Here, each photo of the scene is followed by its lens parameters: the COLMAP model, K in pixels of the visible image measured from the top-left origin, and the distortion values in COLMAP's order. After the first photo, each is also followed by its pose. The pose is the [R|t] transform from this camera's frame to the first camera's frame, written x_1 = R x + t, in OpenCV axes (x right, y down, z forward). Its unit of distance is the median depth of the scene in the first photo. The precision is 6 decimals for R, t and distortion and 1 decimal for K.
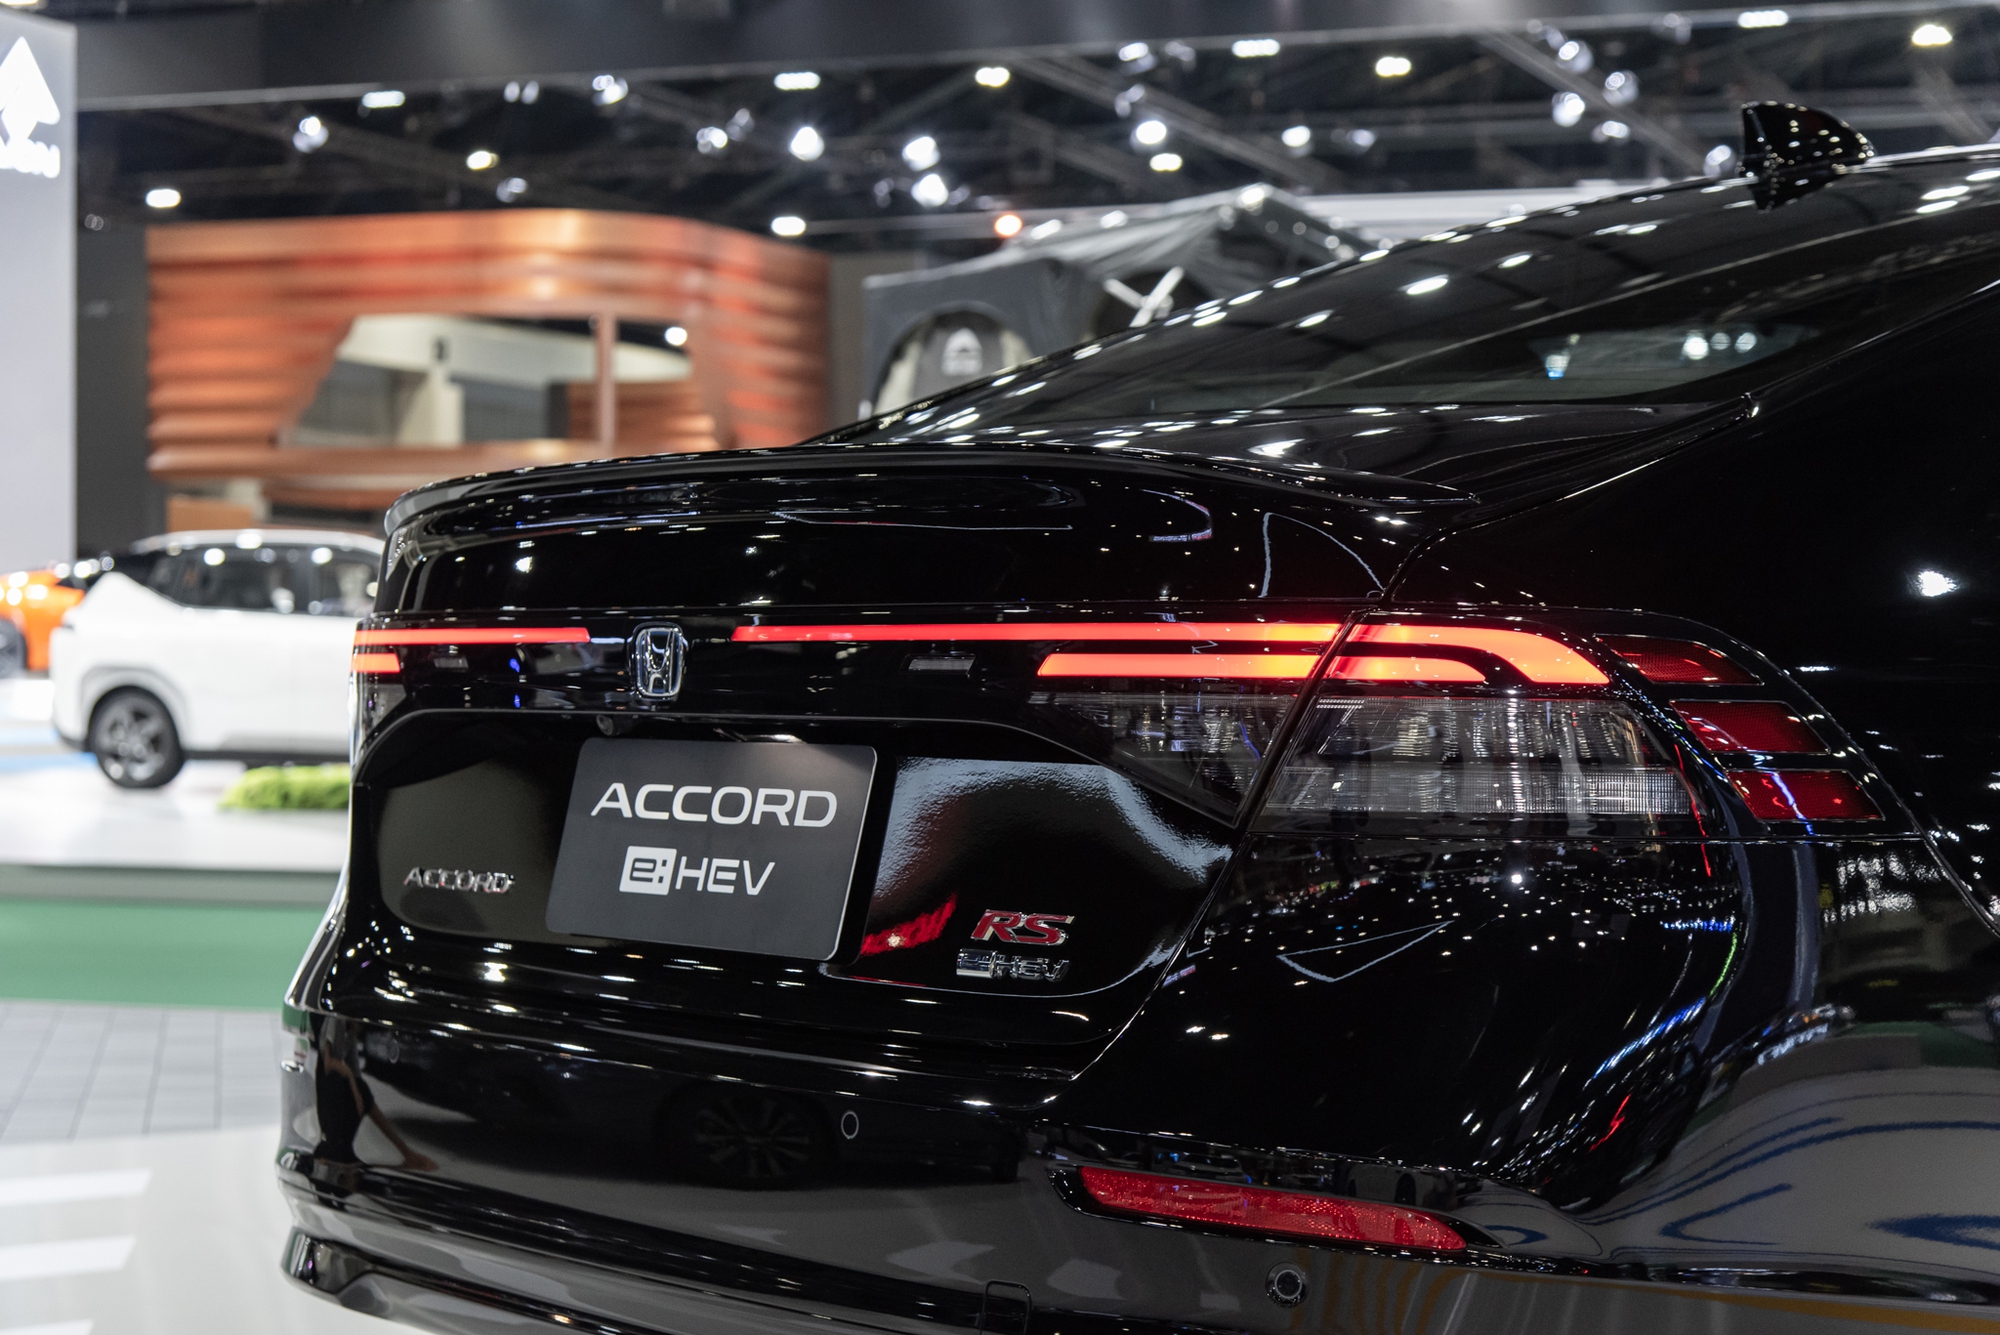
lens RADIAL K [[4017.1, 0, 1008.1], [0, 4017.1, 701.9], [0, 0, 1]] dist [-0.003848, 0.152420]
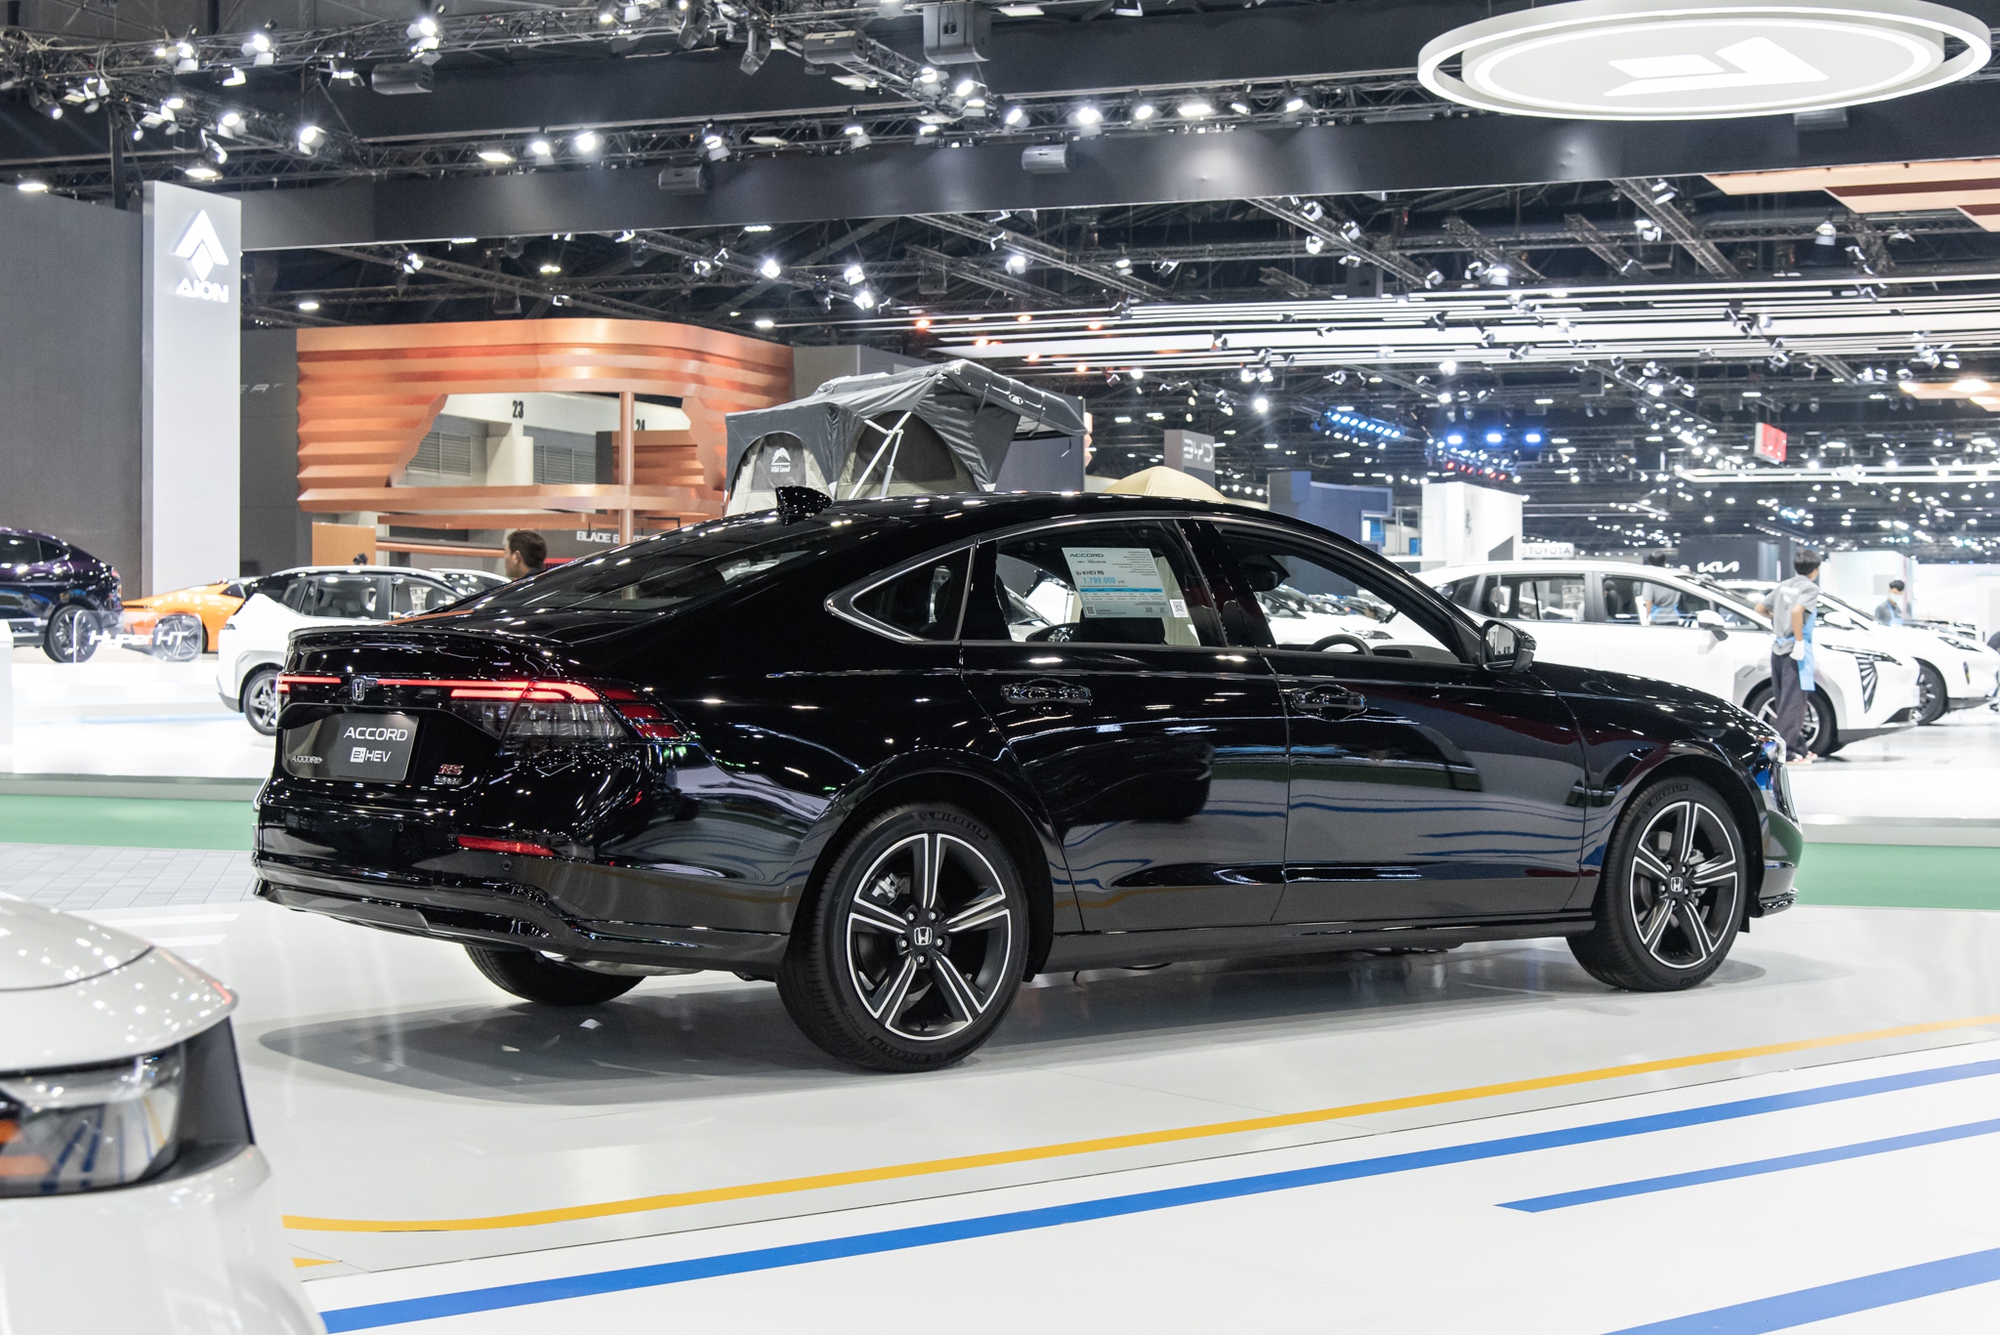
lens RADIAL K [[3118.6, 0, 1000.0], [0, 3118.6, 667.5], [0, 0, 1]] dist [-0.012222, 0.098003]
pose [[0.999974, -0.001815, 0.006982, 0.028406], [0.001813, 0.999998, 0.000321, -0.001914], [-0.006983, -0.000309, 0.999976, -0.104035]]
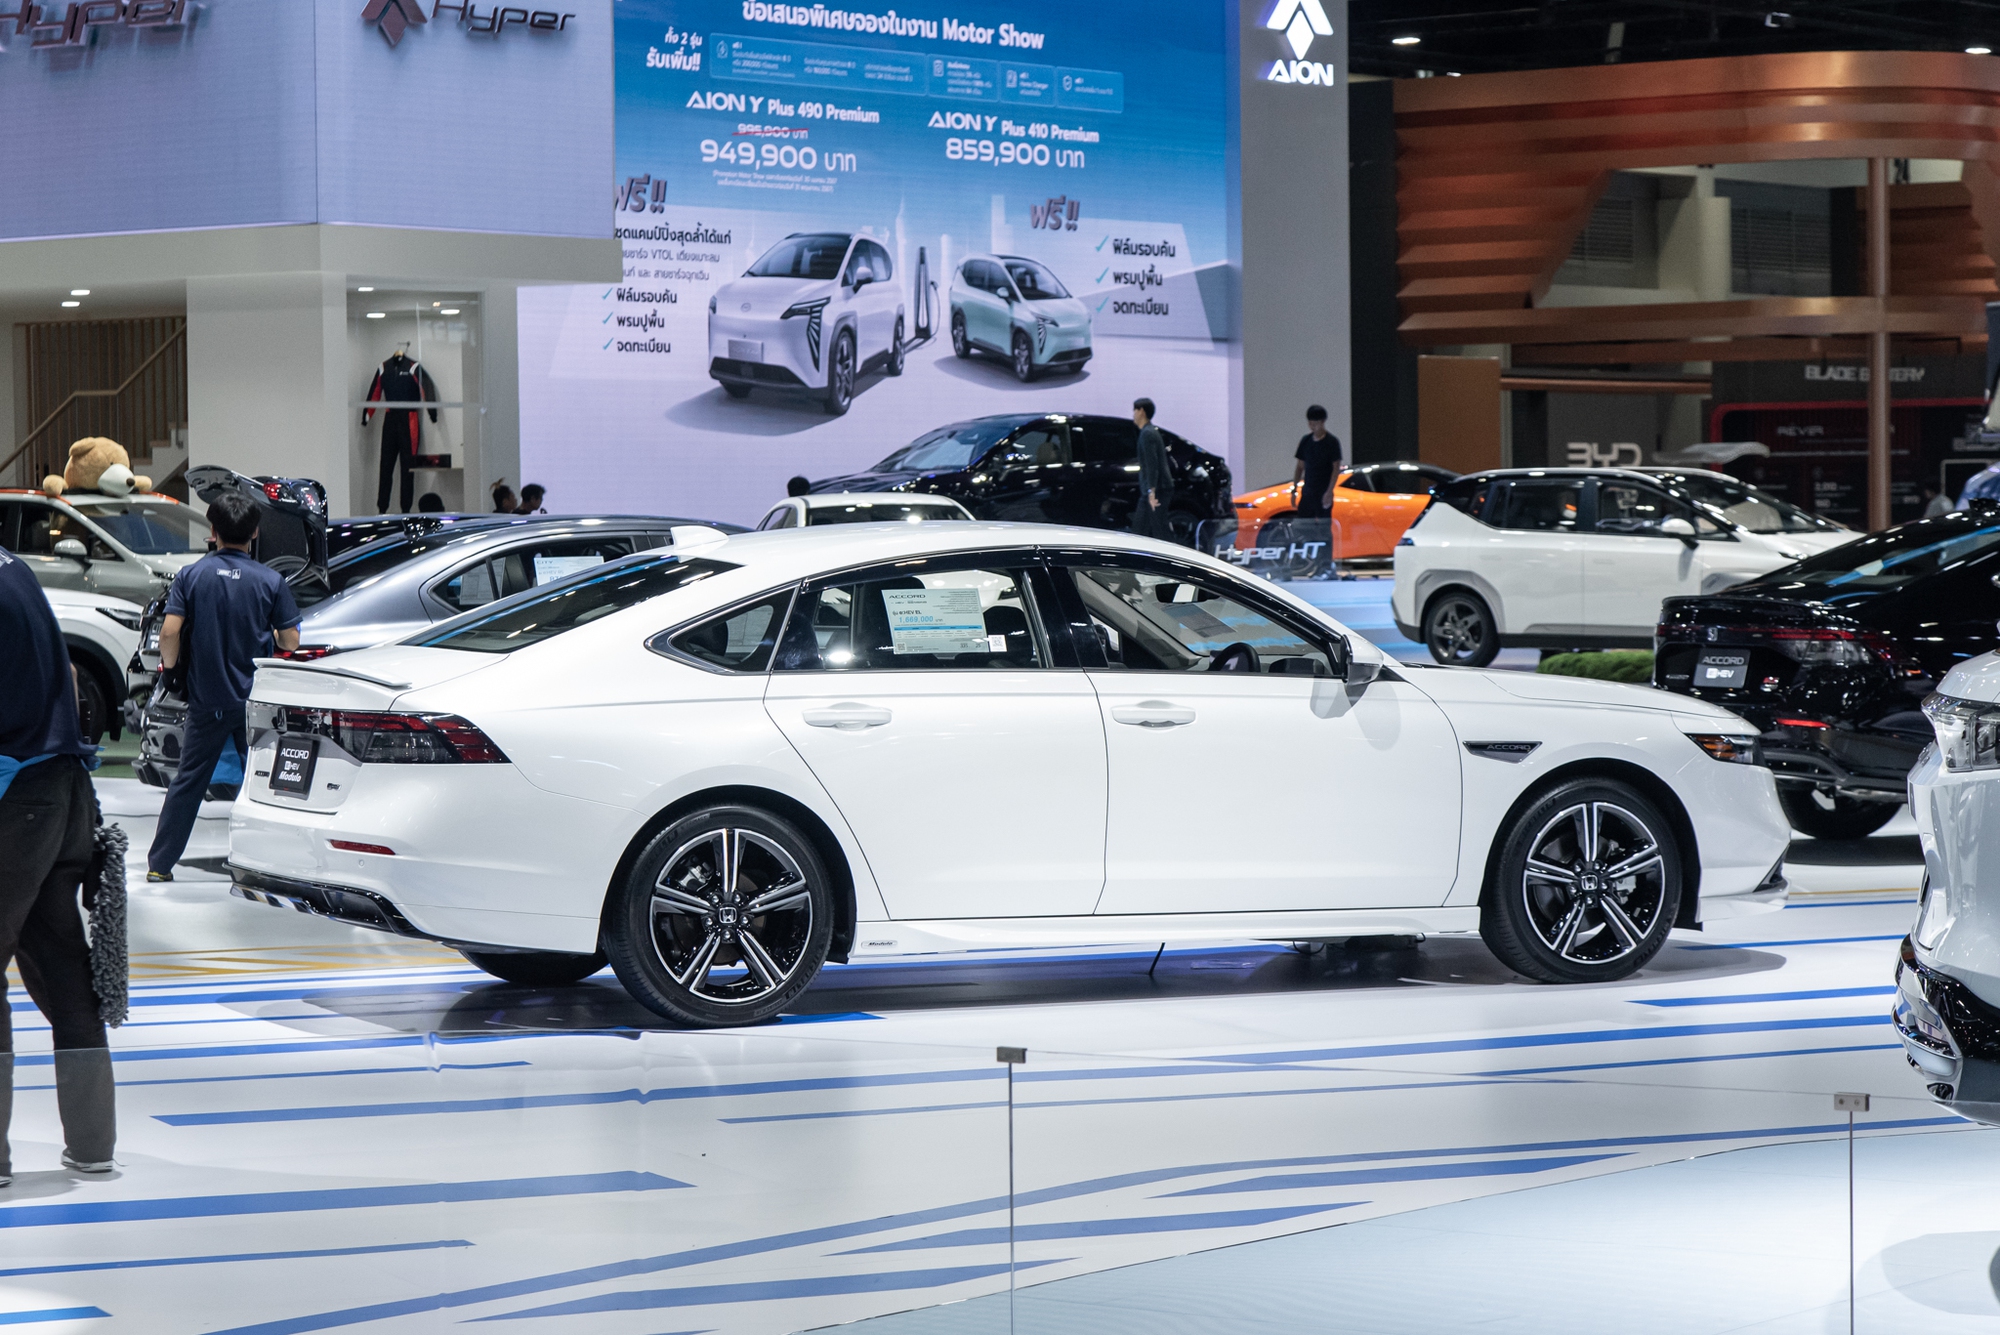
lens RADIAL K [[5749.1, 0, 1000.0], [0, 5749.1, 667.5], [0, 0, 1]] dist [-0.096467, -0.152946]
pose [[0.964882, -0.009134, -0.262524, 0.070703], [0.014527, 0.999721, 0.018610, -0.008550], [0.262281, -0.021770, 0.964746, -0.467097]]
